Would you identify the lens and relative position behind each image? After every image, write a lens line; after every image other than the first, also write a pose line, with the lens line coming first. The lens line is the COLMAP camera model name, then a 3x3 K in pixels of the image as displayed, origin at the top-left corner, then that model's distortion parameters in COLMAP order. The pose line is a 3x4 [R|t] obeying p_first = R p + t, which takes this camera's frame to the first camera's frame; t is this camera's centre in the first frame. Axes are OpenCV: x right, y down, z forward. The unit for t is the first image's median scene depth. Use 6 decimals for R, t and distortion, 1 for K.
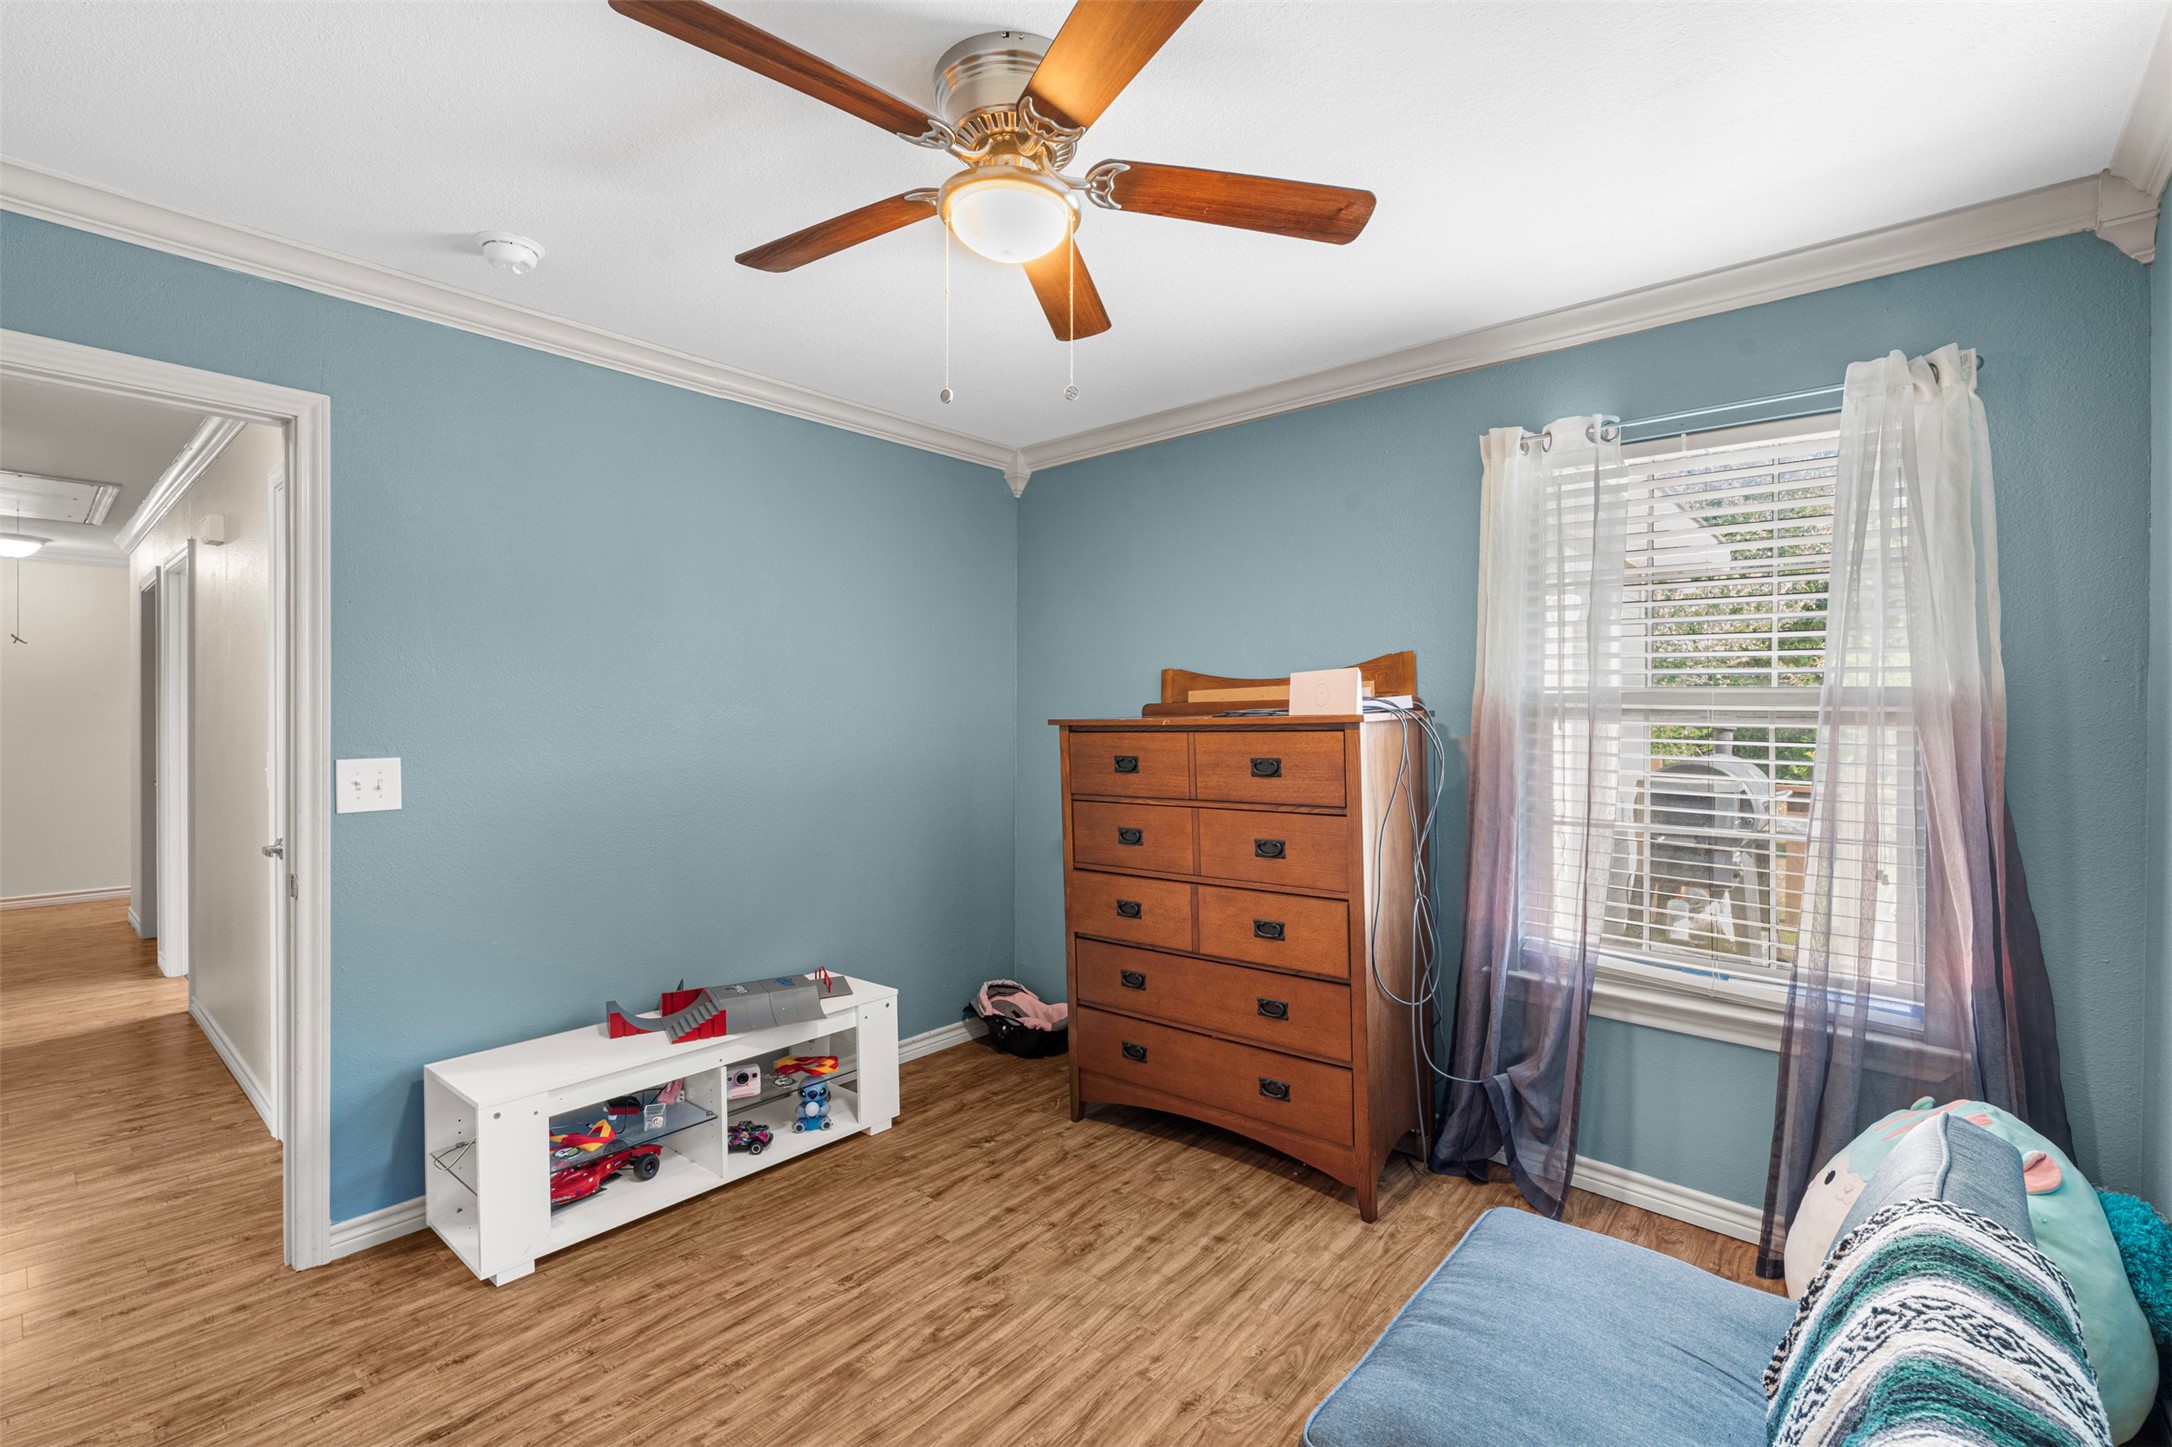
lens RADIAL K [[966.3, 0, 1076.1], [0, 966.3, 717.7], [0, 0, 1]] dist [-0.000966, 0.000012]
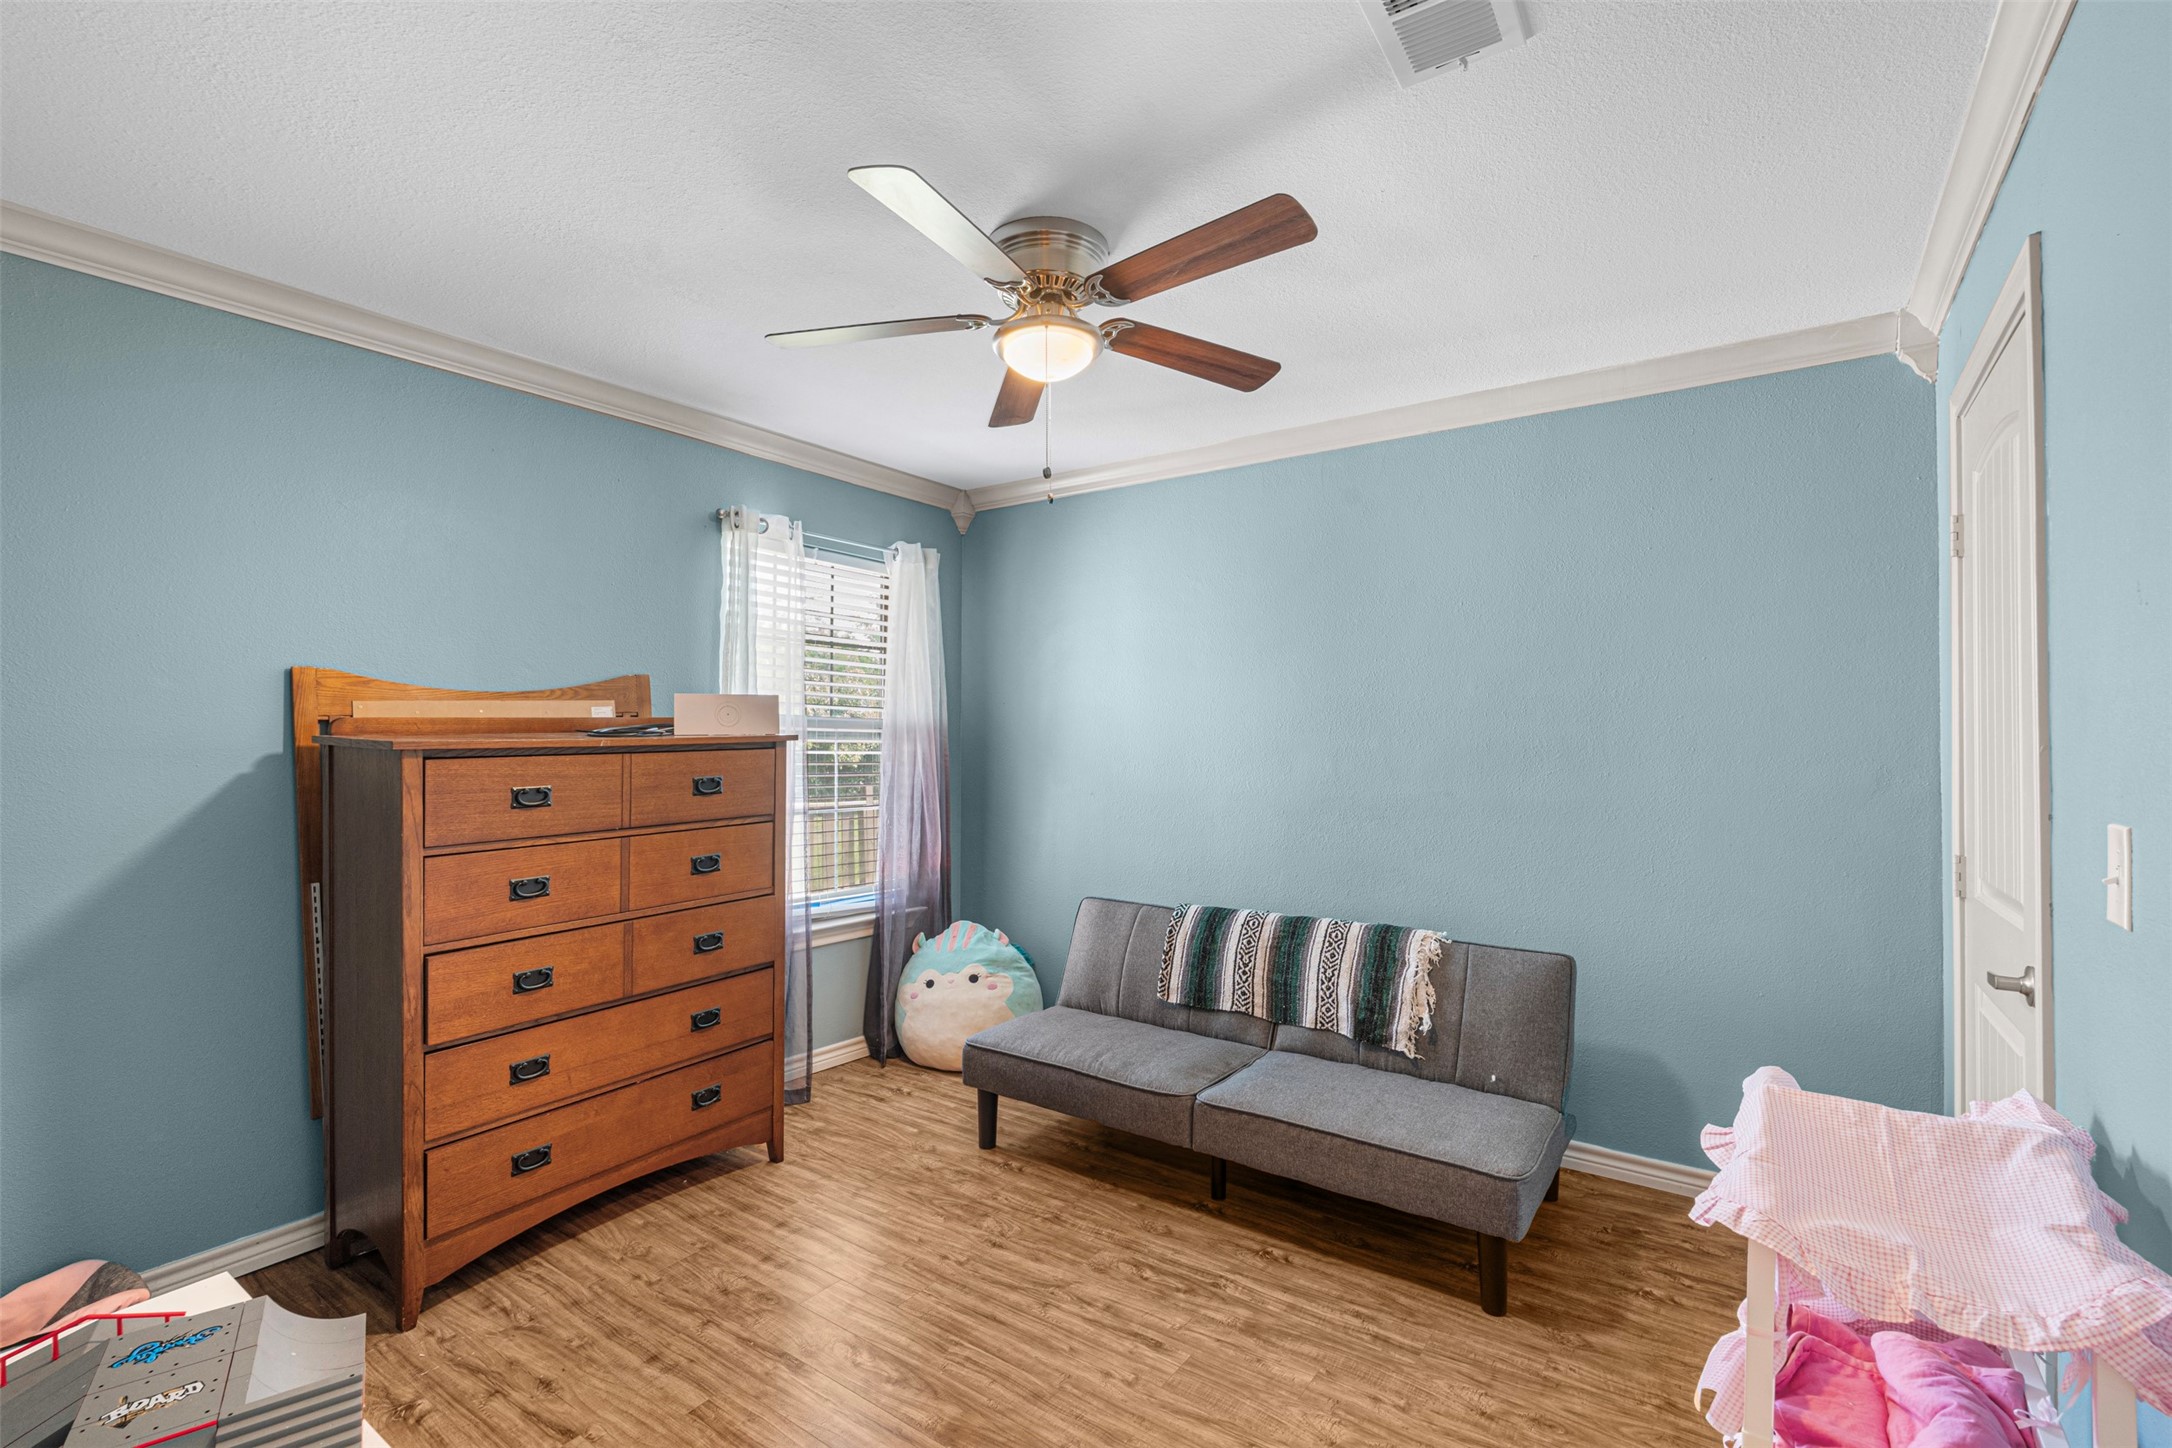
lens RADIAL K [[963.1, 0, 1084.3], [0, 963.1, 731.7], [0, 0, 1]] dist [-0.000030, 0.000283]
pose [[-0.097255, 0.003015, 0.995255, -0.848559], [0.003204, 0.999991, -0.002716, -0.001959], [-0.995254, 0.002924, -0.097264, 0.687336]]
